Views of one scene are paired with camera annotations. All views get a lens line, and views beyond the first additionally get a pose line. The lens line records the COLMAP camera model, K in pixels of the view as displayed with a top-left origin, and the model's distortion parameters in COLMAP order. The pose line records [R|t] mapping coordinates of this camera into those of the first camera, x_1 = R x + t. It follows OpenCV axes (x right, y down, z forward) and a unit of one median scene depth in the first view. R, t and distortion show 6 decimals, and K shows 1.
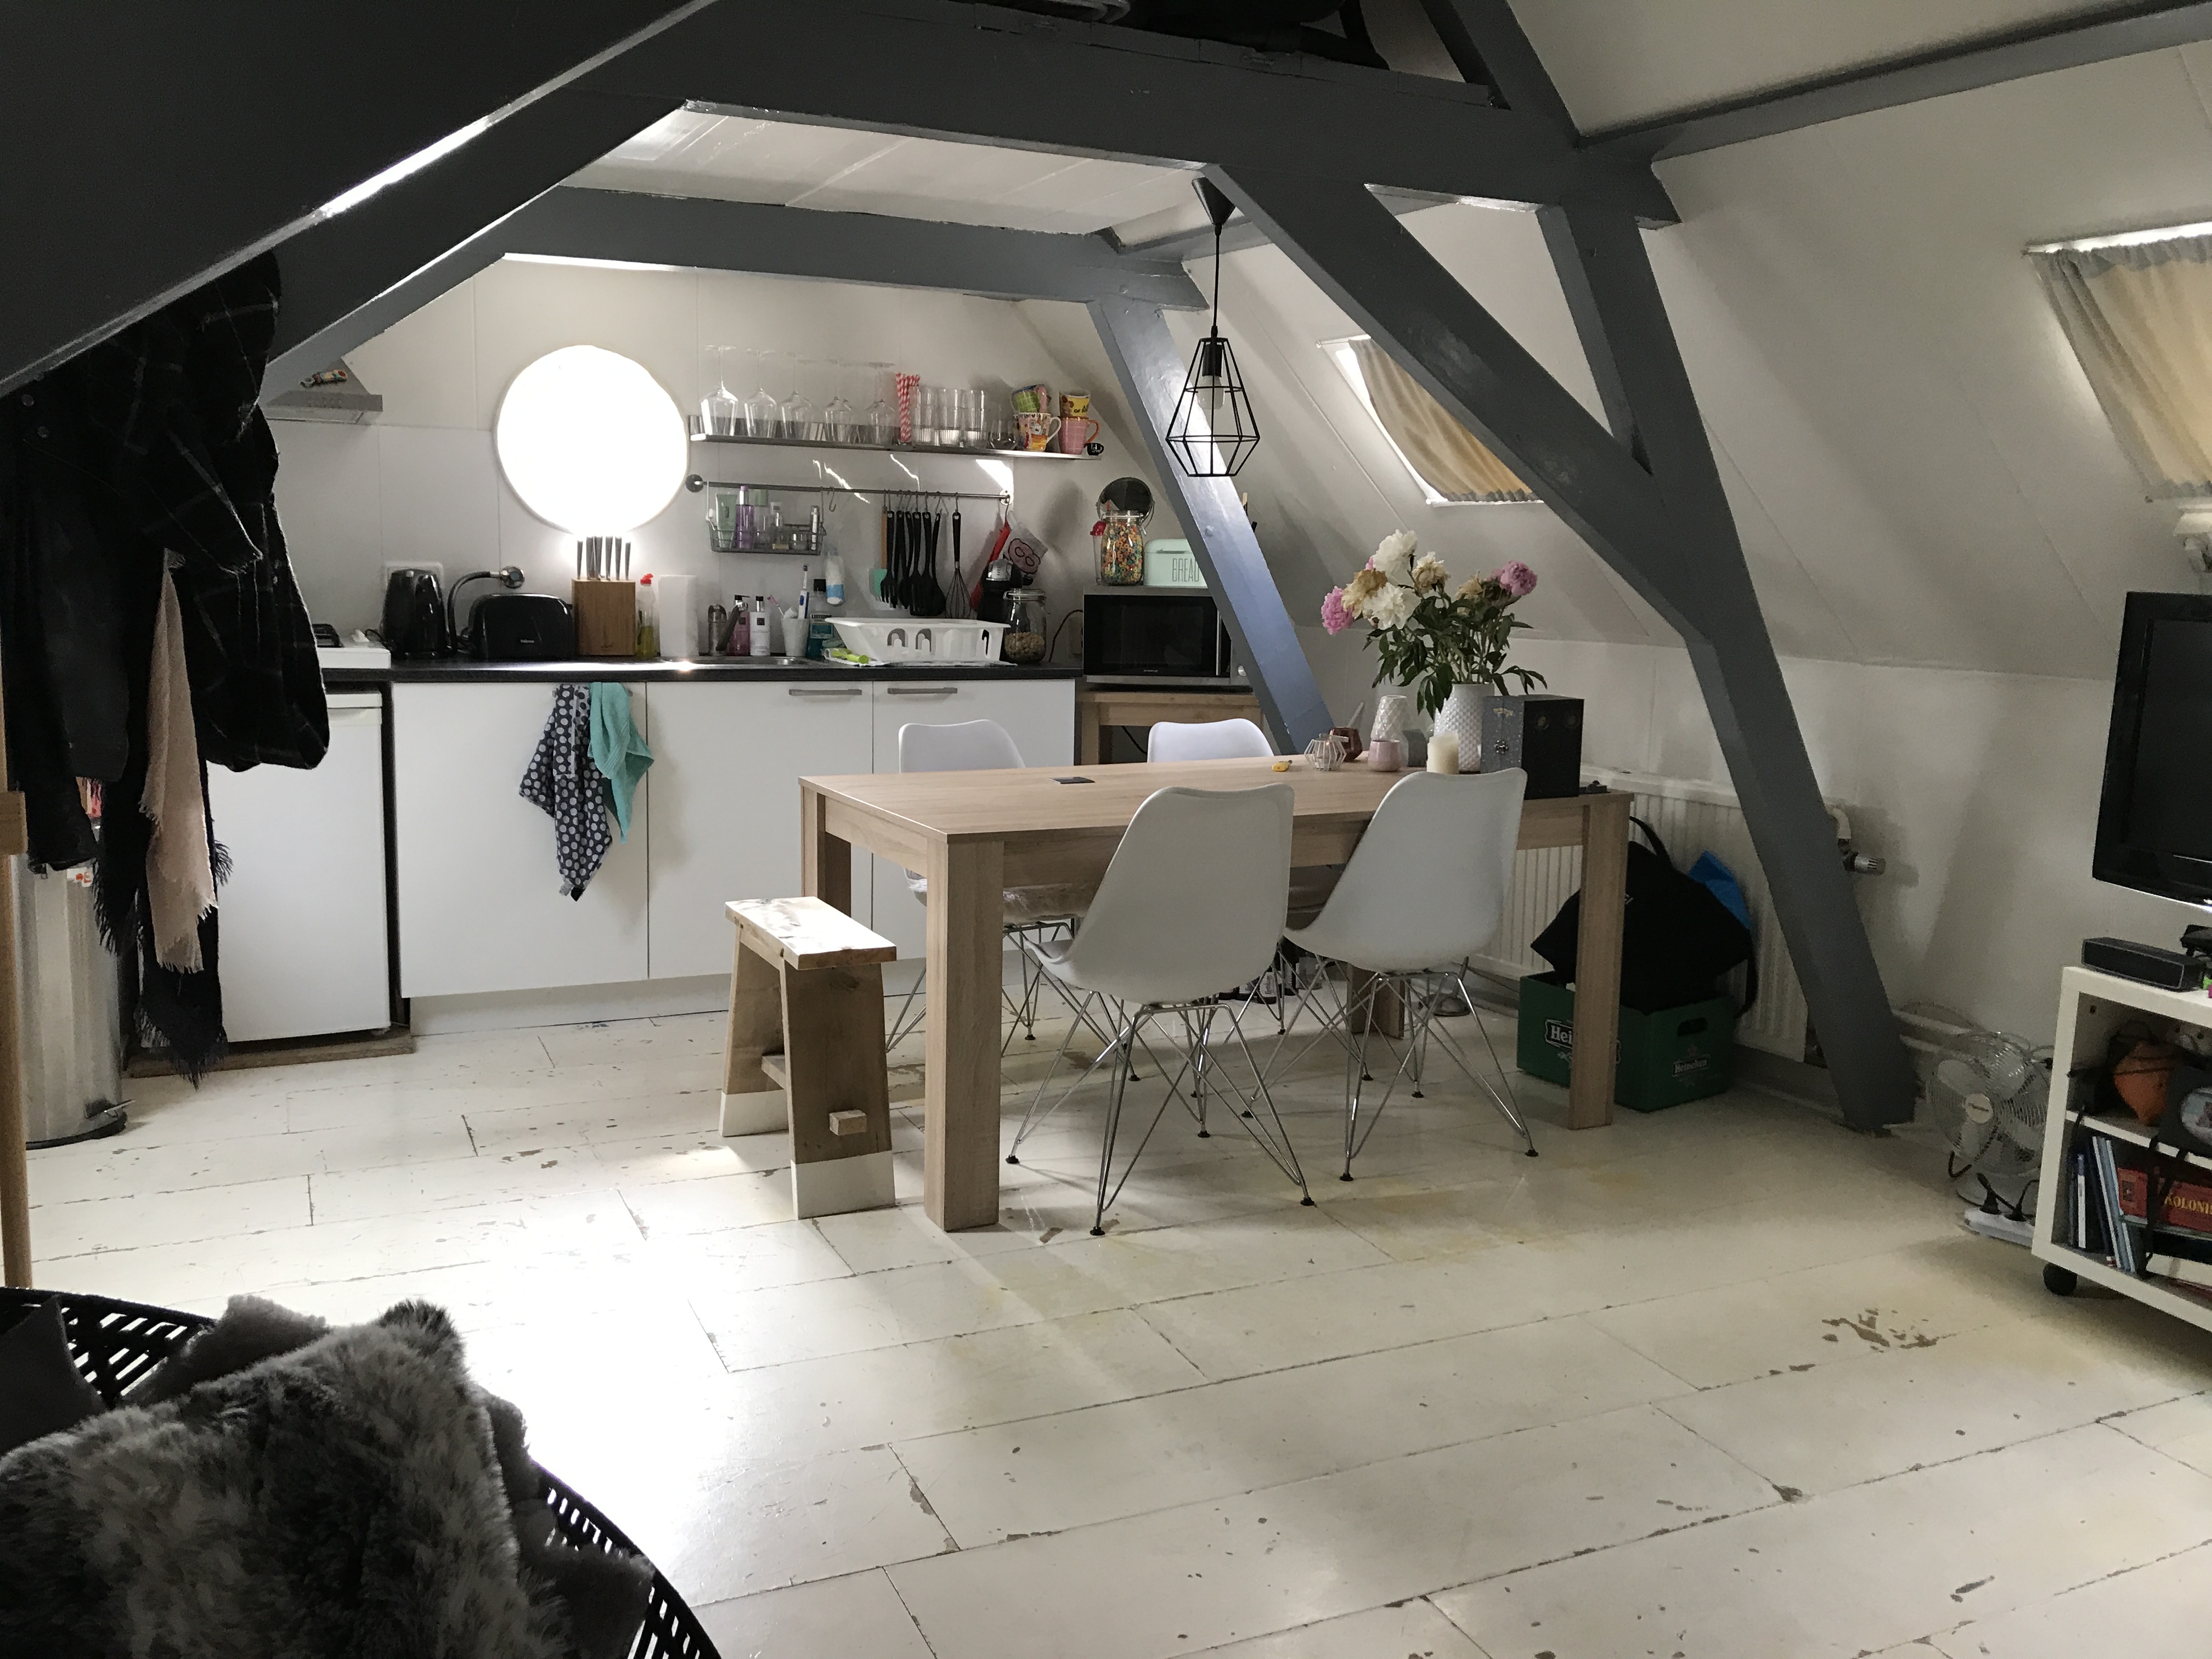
lens RADIAL K [[1838.1, 0, 1106.0], [0, 1838.1, 829.5], [0, 0, 1]] dist [0.075766, -0.182005]
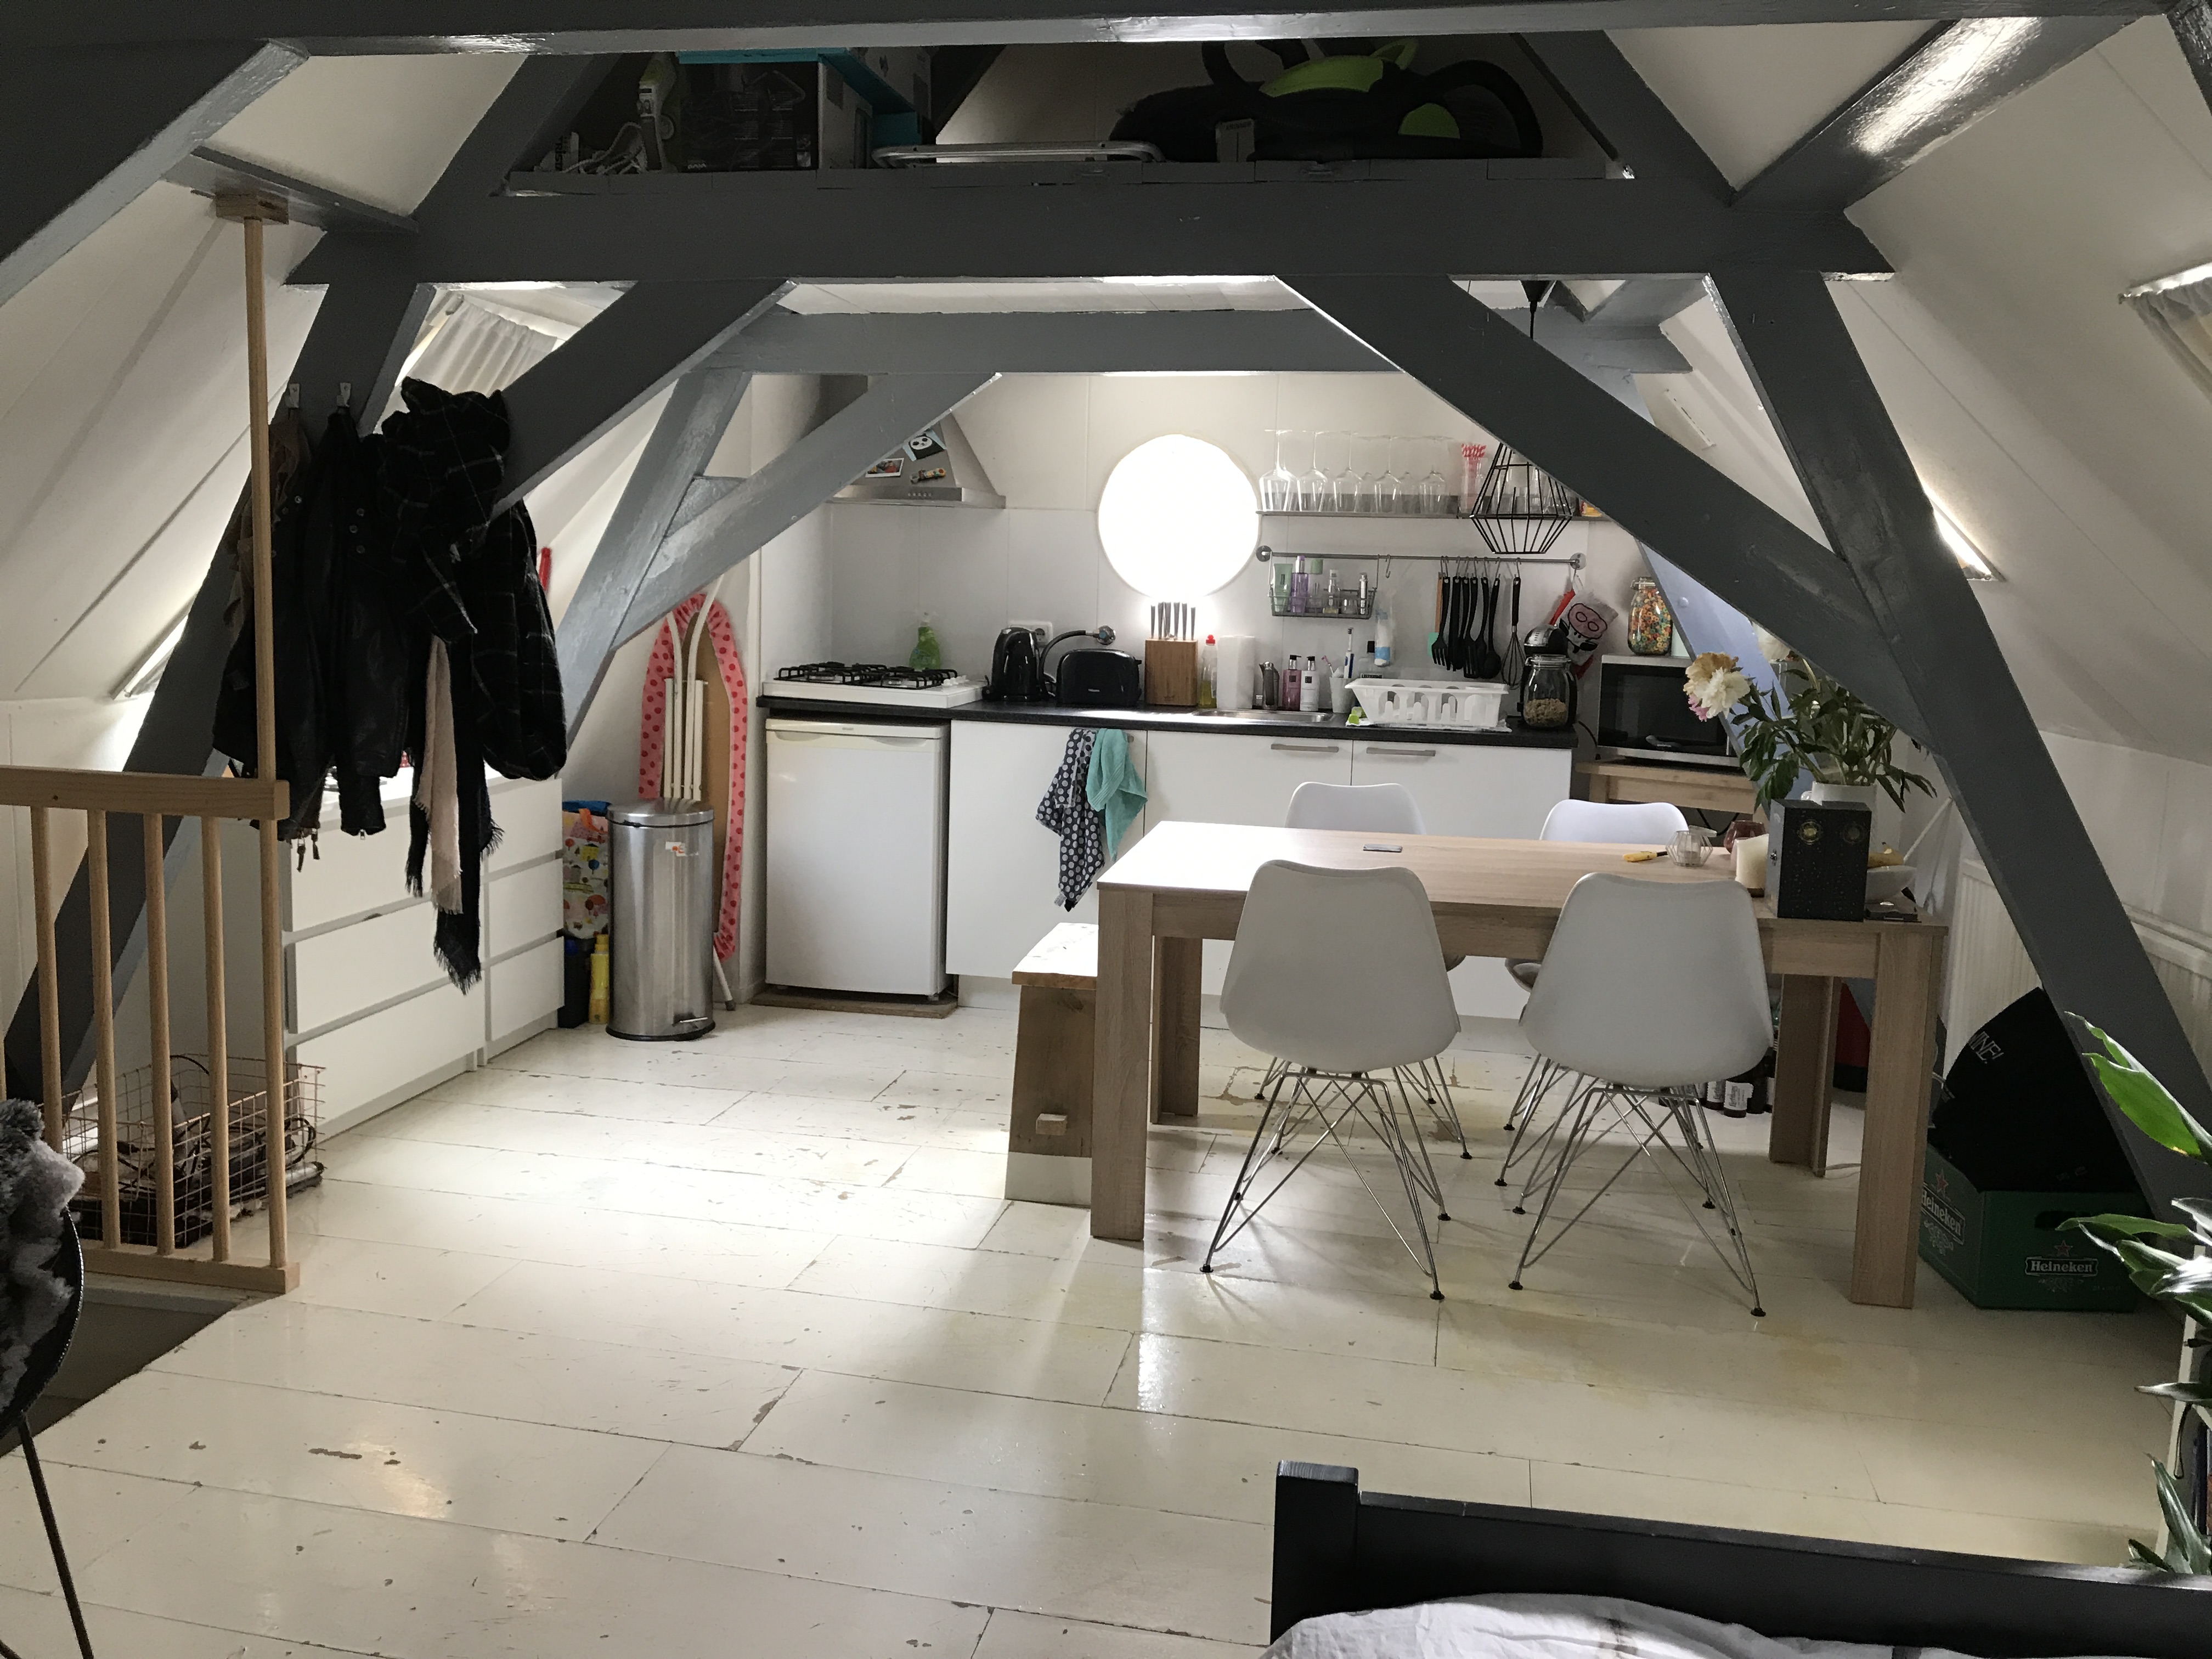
lens RADIAL K [[1832.1, 0, 1106.0], [0, 1832.1, 829.5], [0, 0, 1]] dist [0.208940, -0.451919]
pose [[0.800623, 0.088605, -0.592580, 0.414554], [-0.097897, 0.995059, 0.016518, -0.034666], [0.591116, 0.044787, 0.805342, 0.065933]]
